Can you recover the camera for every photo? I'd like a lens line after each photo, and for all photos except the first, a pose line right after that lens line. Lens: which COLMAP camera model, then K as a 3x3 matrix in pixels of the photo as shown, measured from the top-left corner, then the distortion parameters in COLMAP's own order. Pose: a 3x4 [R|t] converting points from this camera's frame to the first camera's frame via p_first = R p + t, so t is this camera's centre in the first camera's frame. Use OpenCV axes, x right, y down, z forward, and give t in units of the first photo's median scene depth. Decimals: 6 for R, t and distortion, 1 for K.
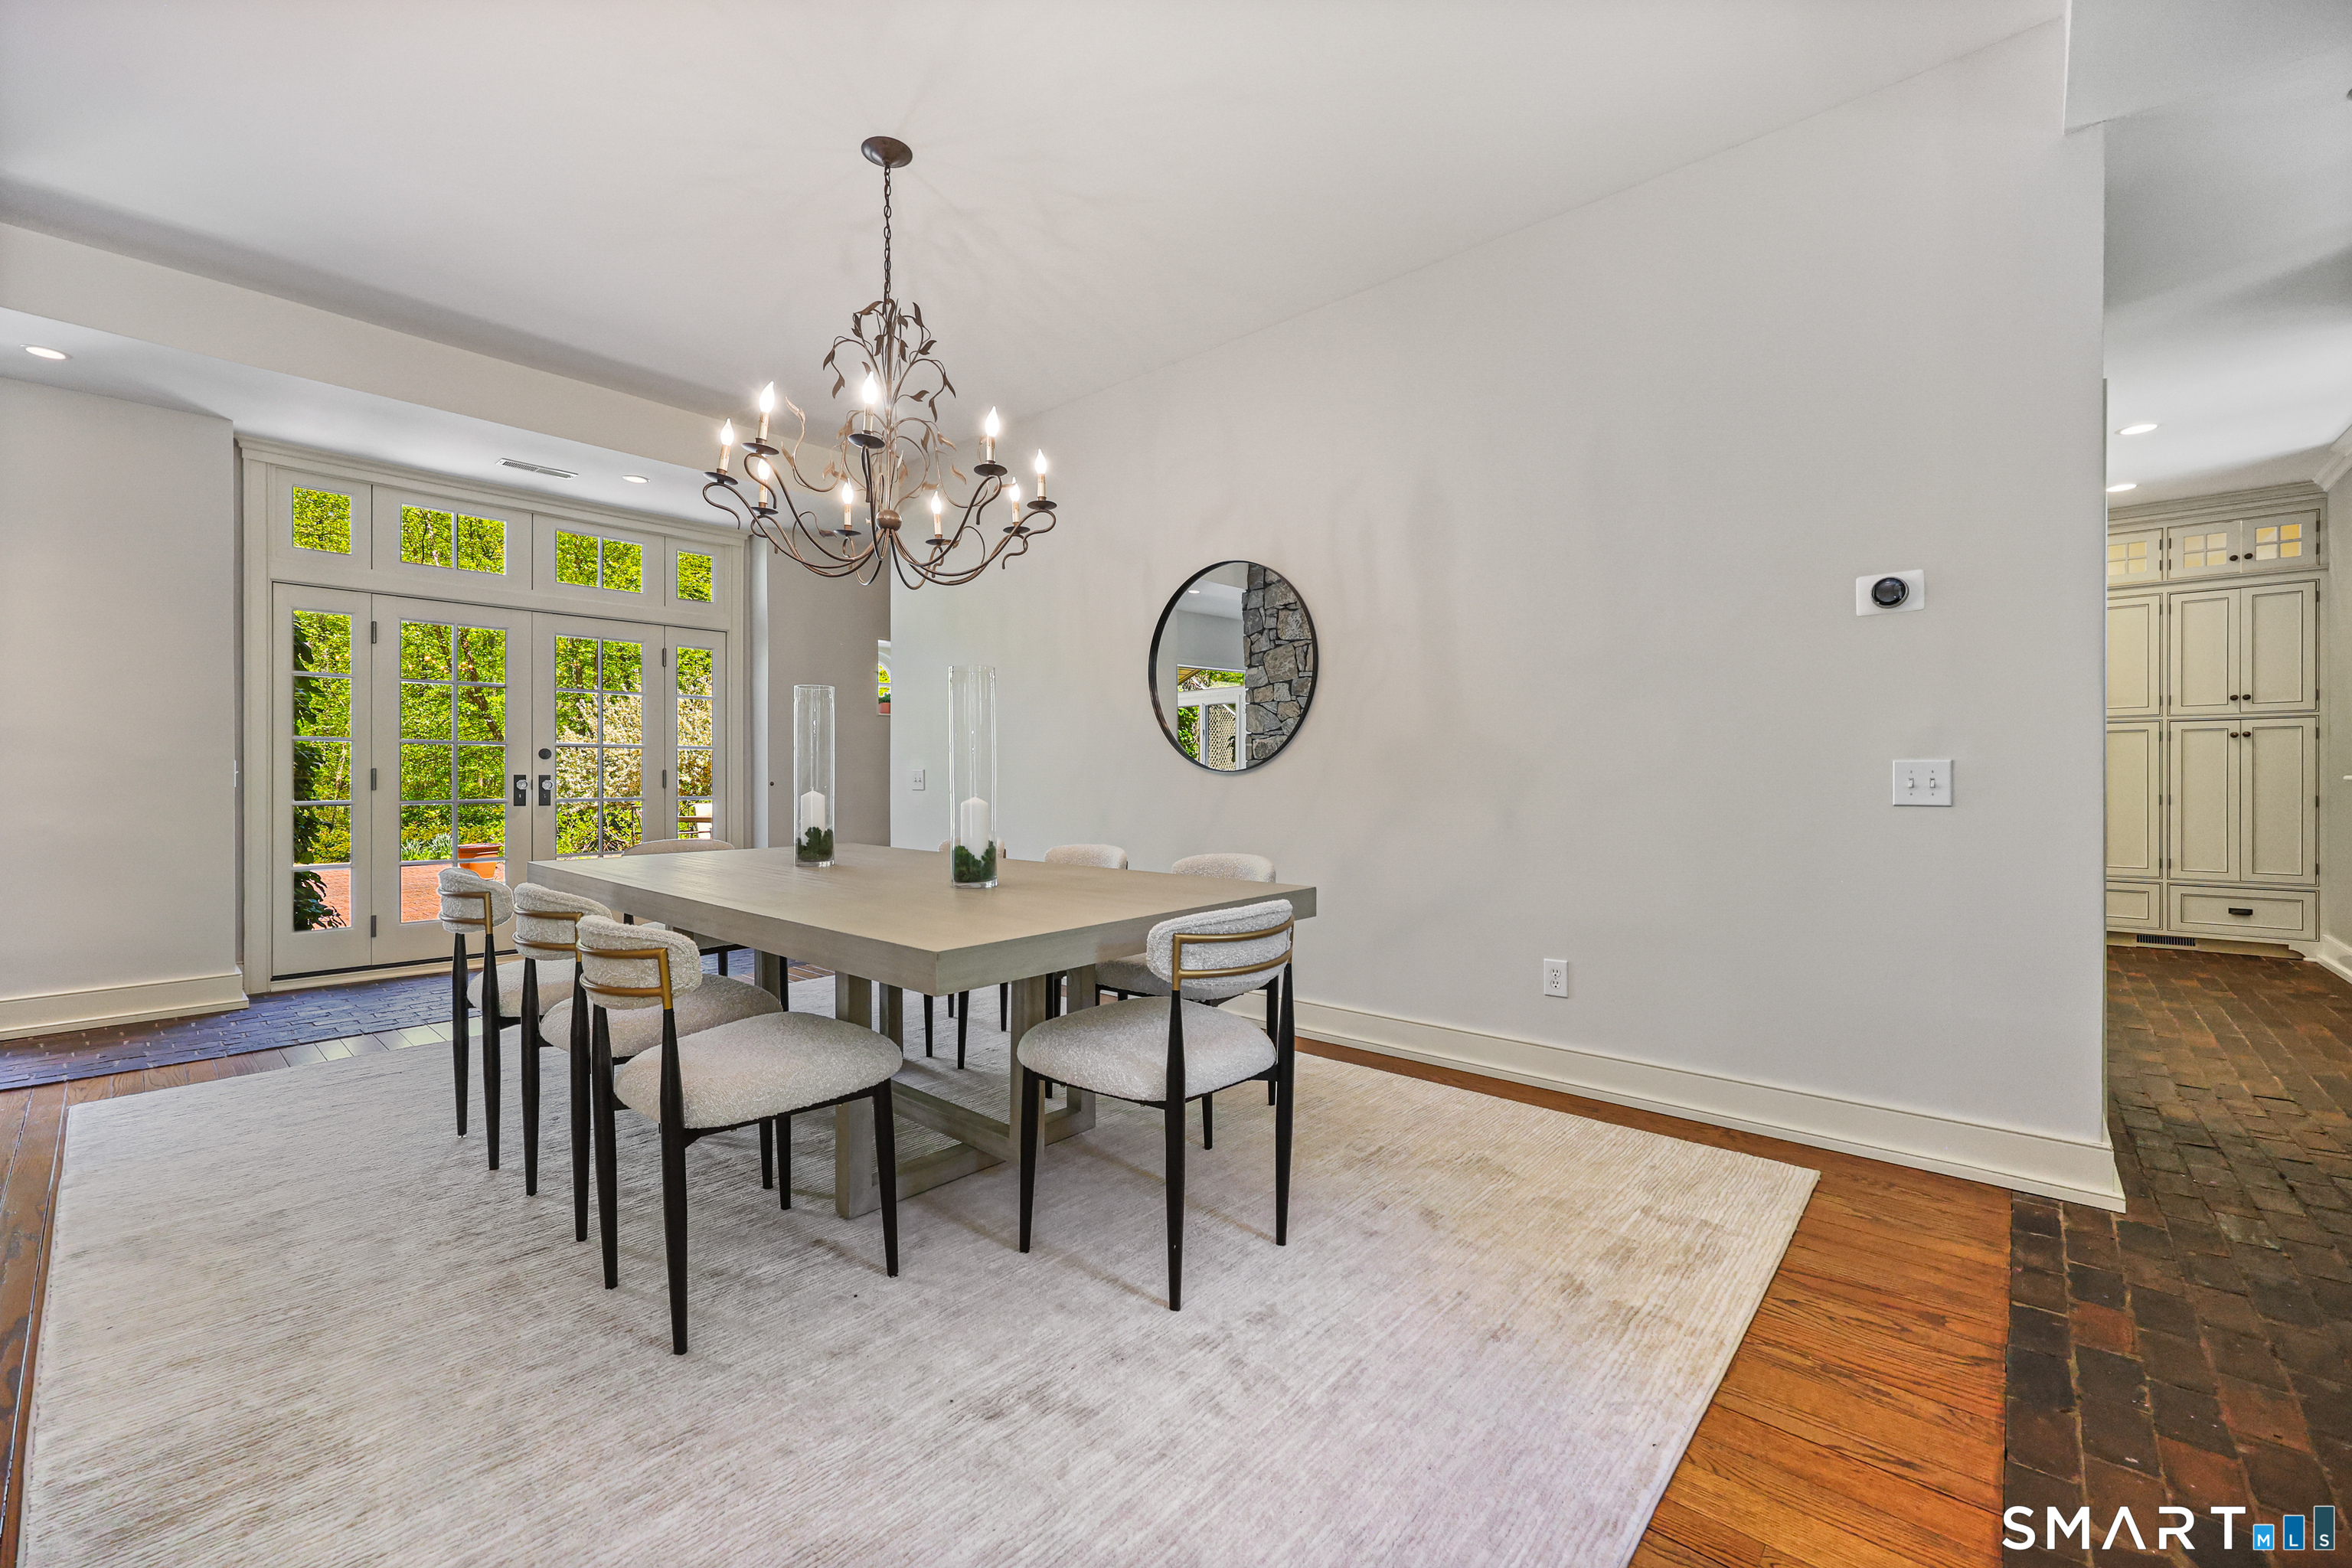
lens RADIAL K [[953.2, 0, 1179.5], [0, 953.2, 779.9], [0, 0, 1]] dist [-0.000110, -0.000059]
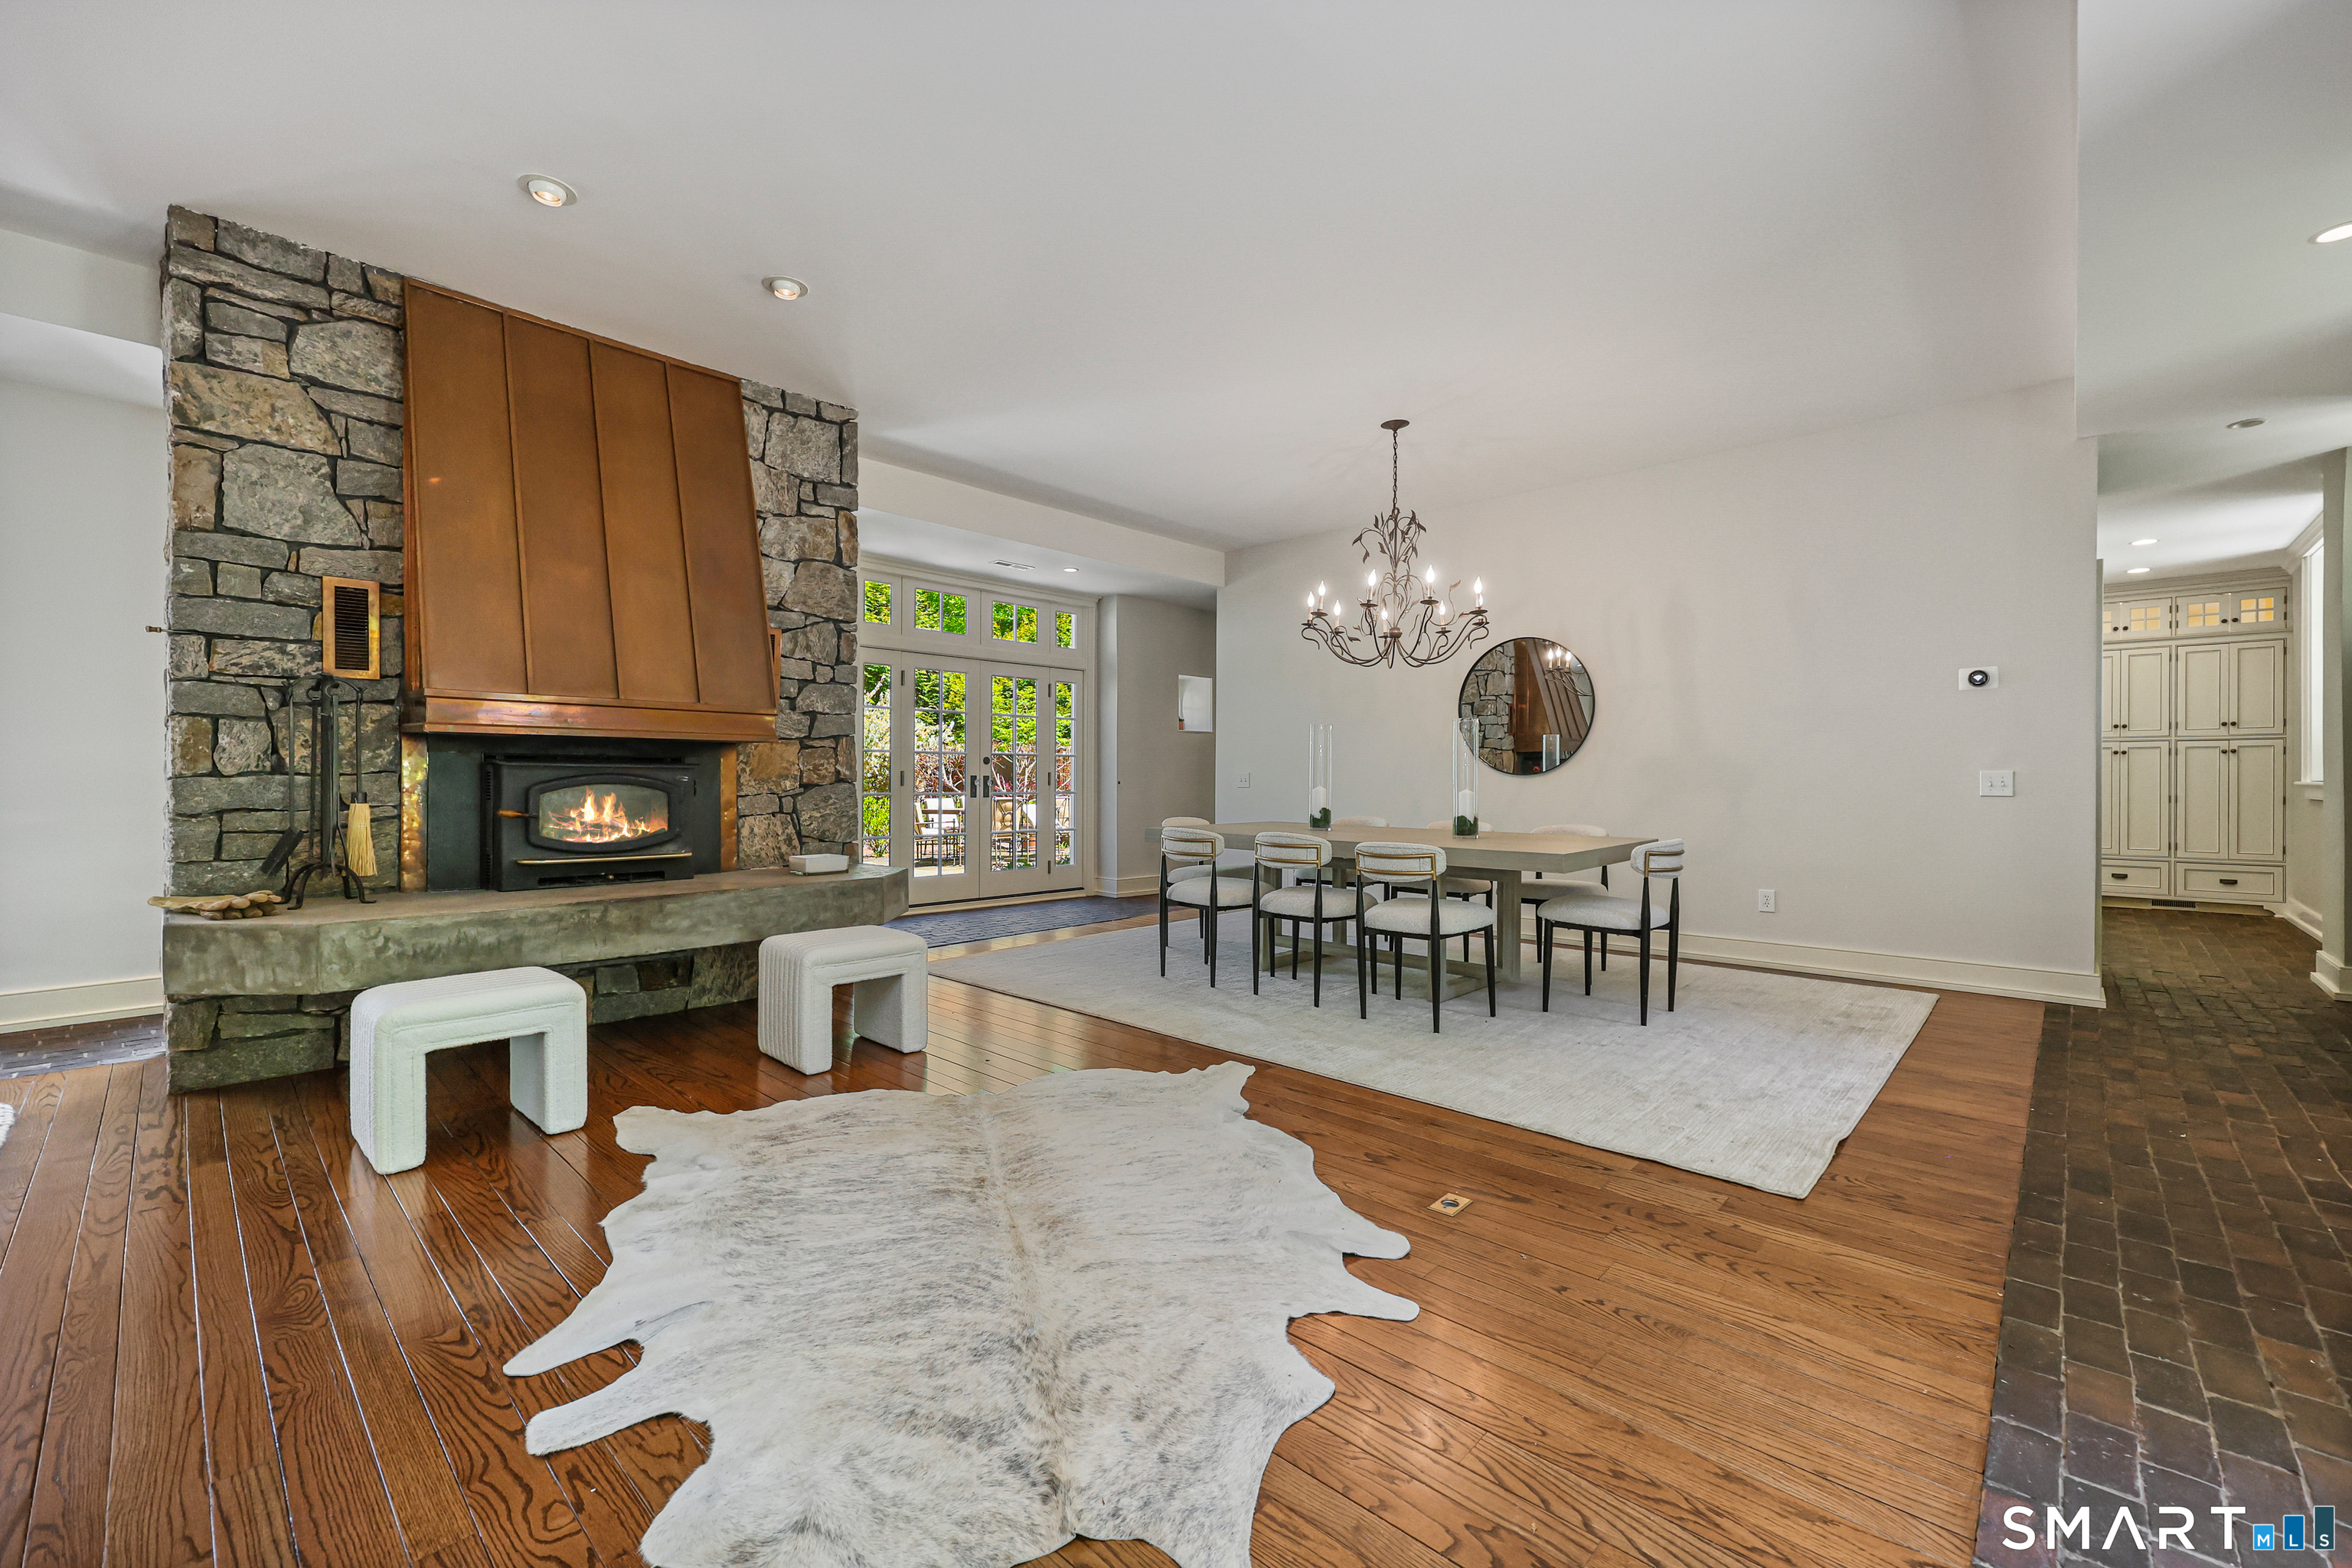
lens RADIAL K [[953.2, 0, 1179.5], [0, 953.2, 779.9], [0, 0, 1]] dist [-0.000110, -0.000059]
pose [[0.999458, 0.004473, -0.032614, -0.548121], [-0.004513, 0.999989, -0.001144, 0.002823], [0.032609, 0.001291, 0.999467, -0.661142]]
